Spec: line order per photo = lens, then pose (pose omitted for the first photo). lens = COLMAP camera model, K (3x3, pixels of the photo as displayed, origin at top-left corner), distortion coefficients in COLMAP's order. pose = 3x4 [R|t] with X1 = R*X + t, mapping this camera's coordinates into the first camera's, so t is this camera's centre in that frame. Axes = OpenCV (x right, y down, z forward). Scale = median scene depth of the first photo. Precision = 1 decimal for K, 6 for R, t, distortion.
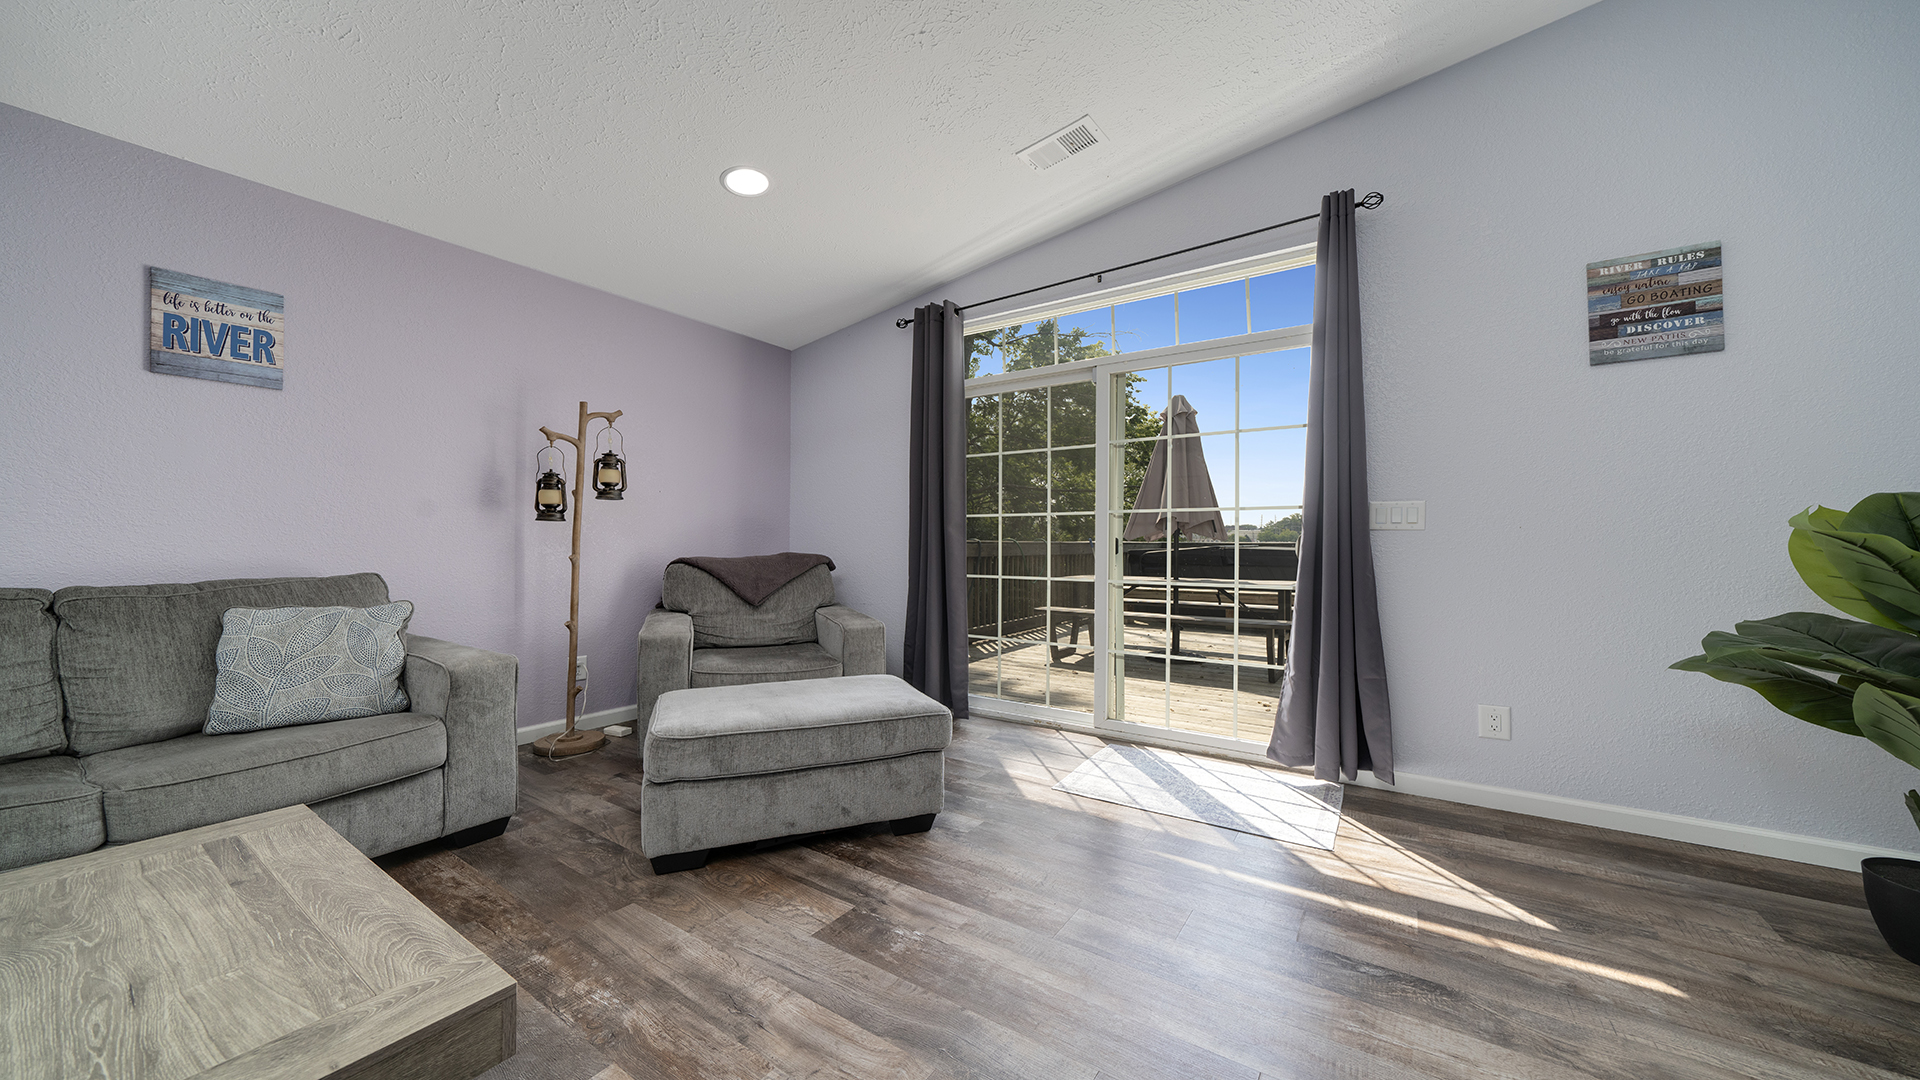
lens RADIAL K [[662.2, 0, 961.2], [0, 662.2, 539.1], [0, 0, 1]] dist [-0.015520, 0.000608]
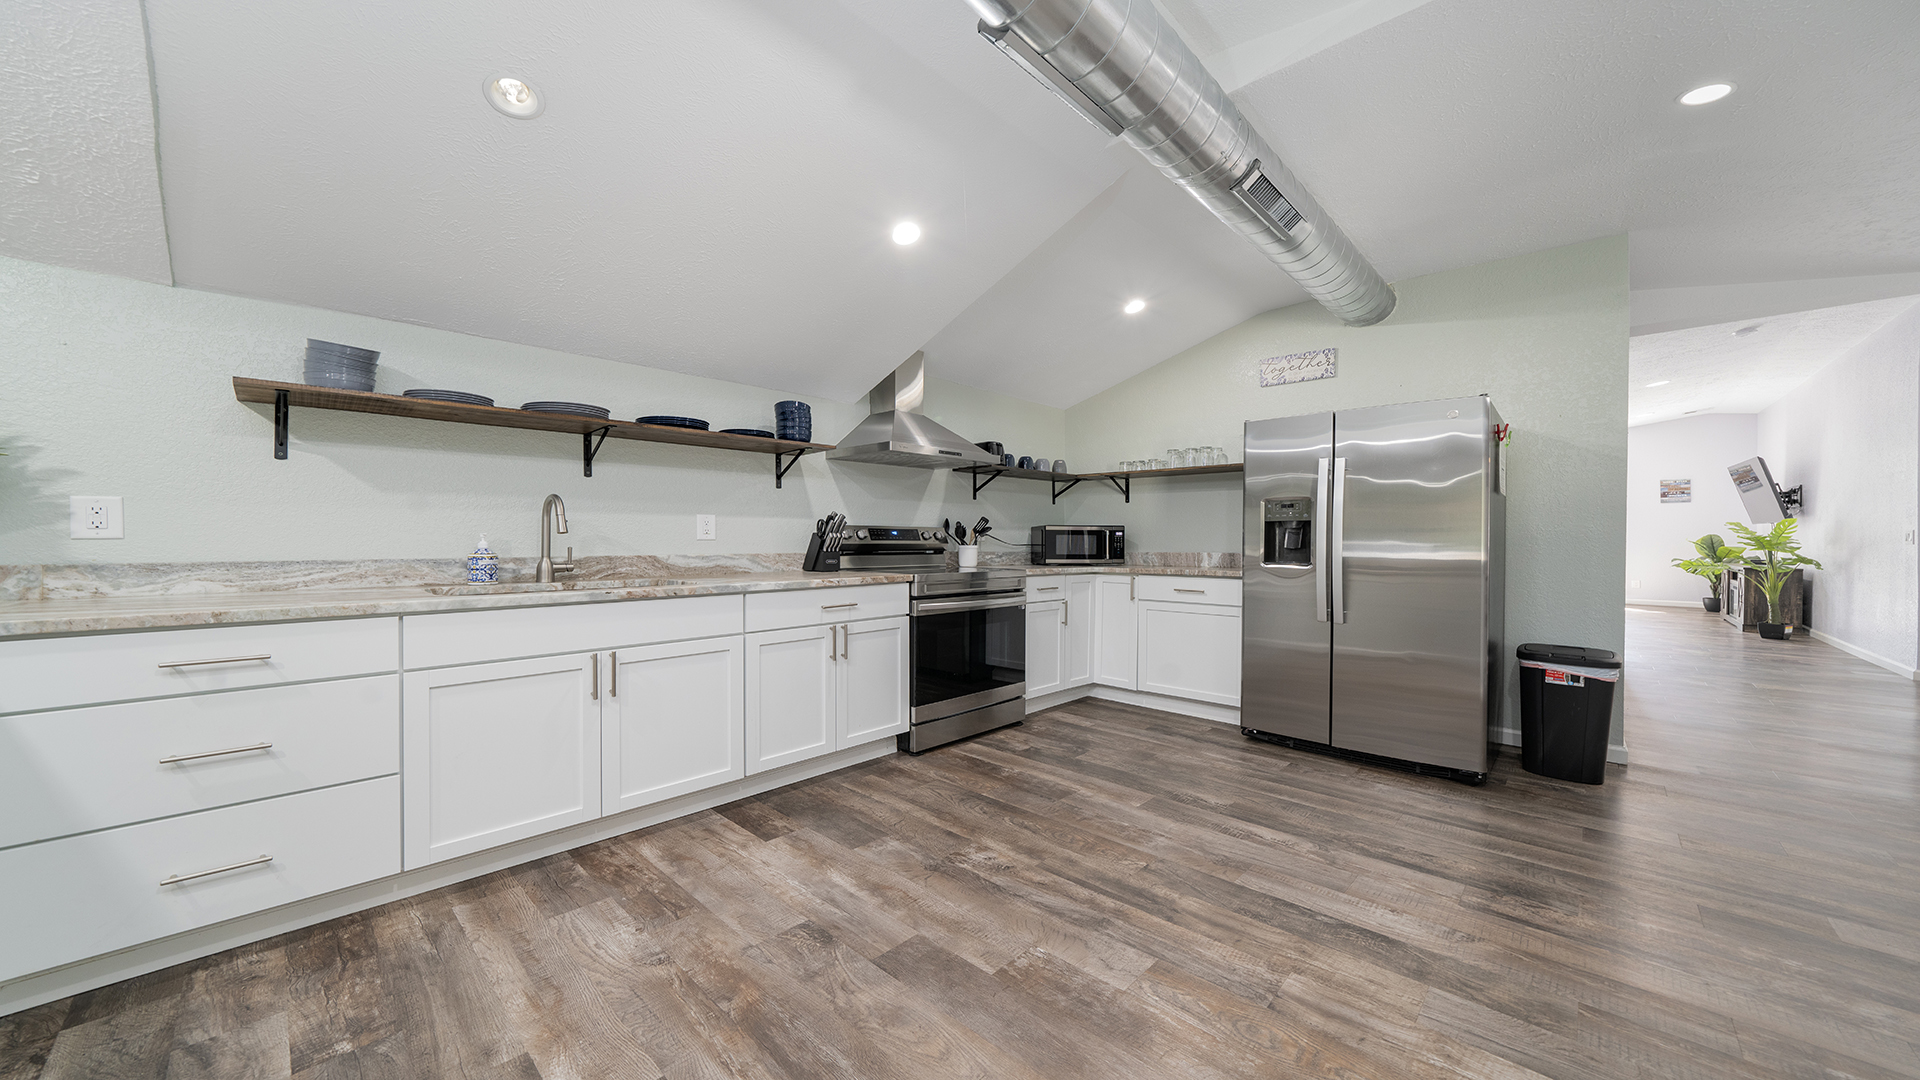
lens RADIAL K [[662.2, 0, 977.4], [0, 662.2, 543.9], [0, 0, 1]] dist [-0.015520, 0.000608]
pose [[0.984859, -0.005723, -0.173261, -0.632524], [0.008394, 0.999857, 0.014688, -0.019422], [0.173152, -0.015920, 0.984766, -0.925020]]
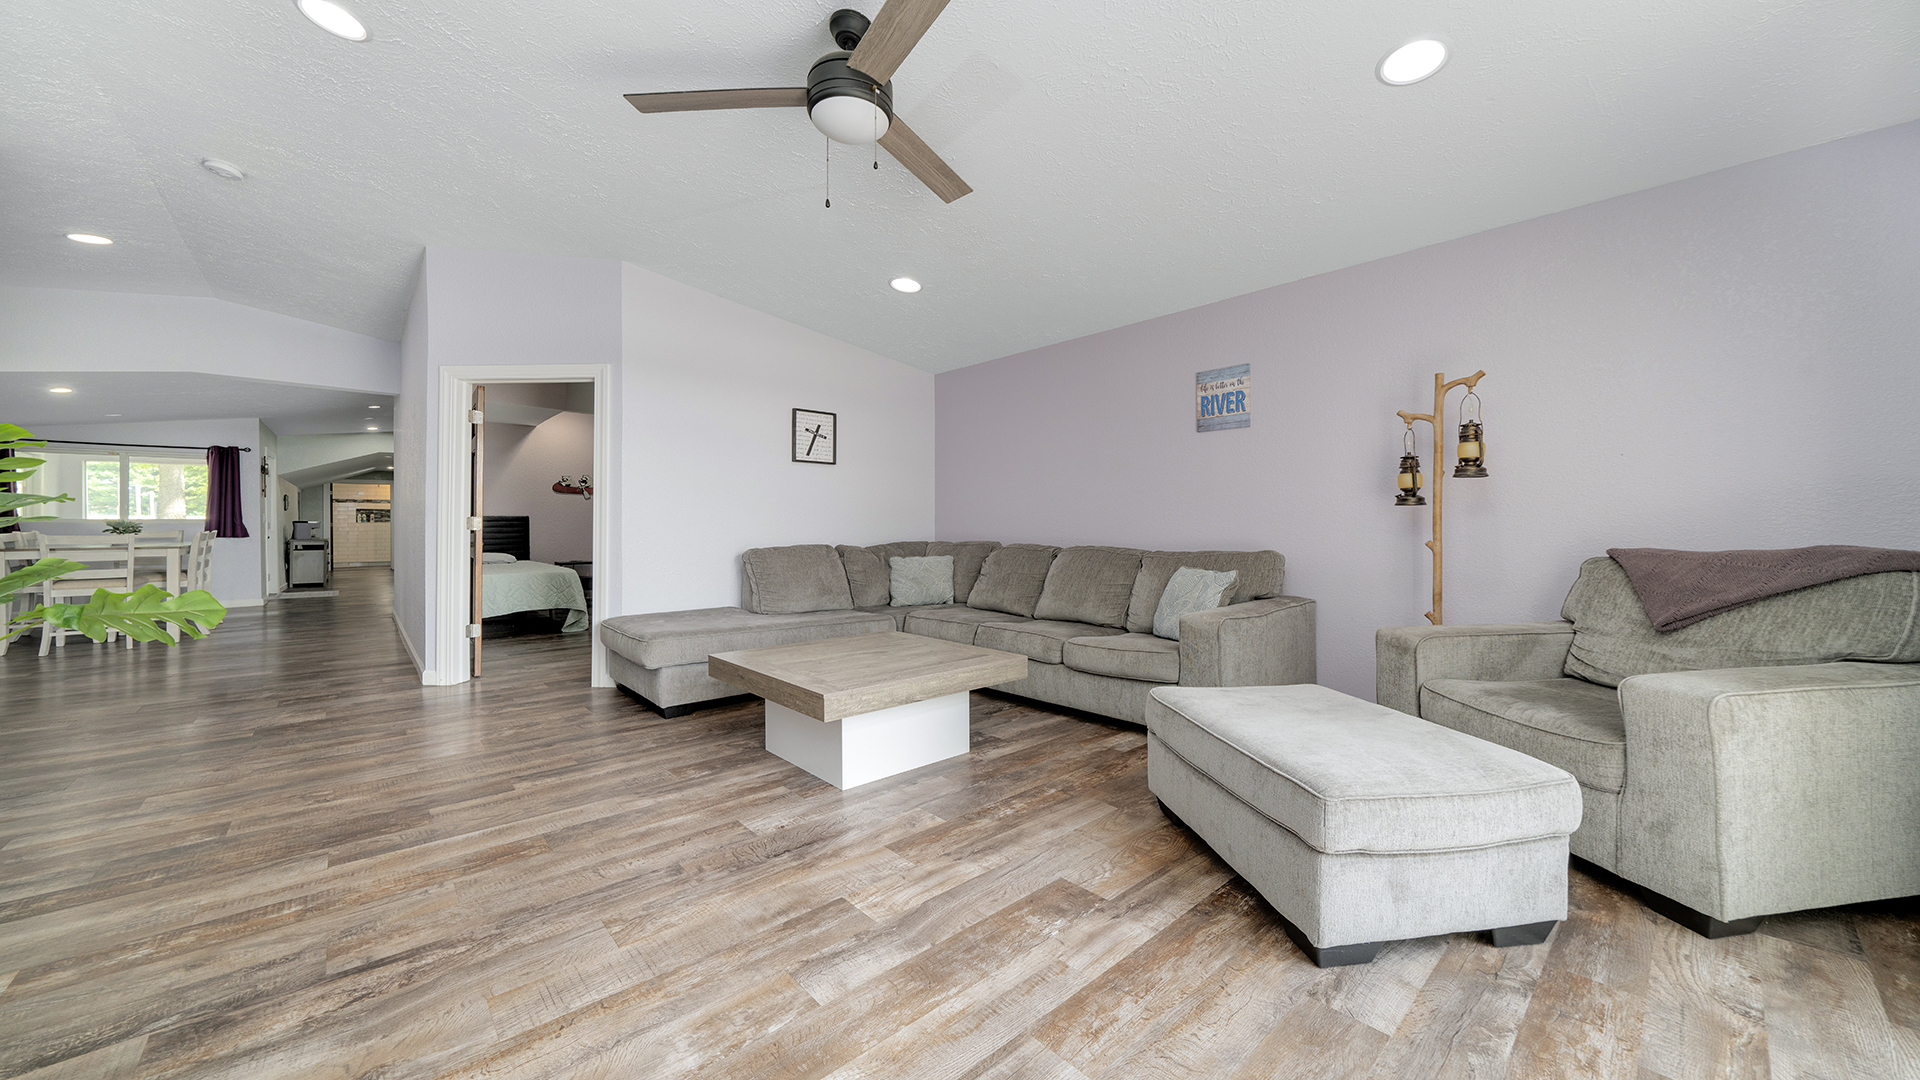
lens RADIAL K [[662.2, 0, 960.0], [0, 662.2, 530.4], [0, 0, 1]] dist [-0.015520, 0.000608]
pose [[-0.243138, -0.005802, -0.969974, 0.881631], [0.001019, 0.999980, -0.006237, 0.025974], [0.969991, -0.002505, -0.243127, 1.094972]]
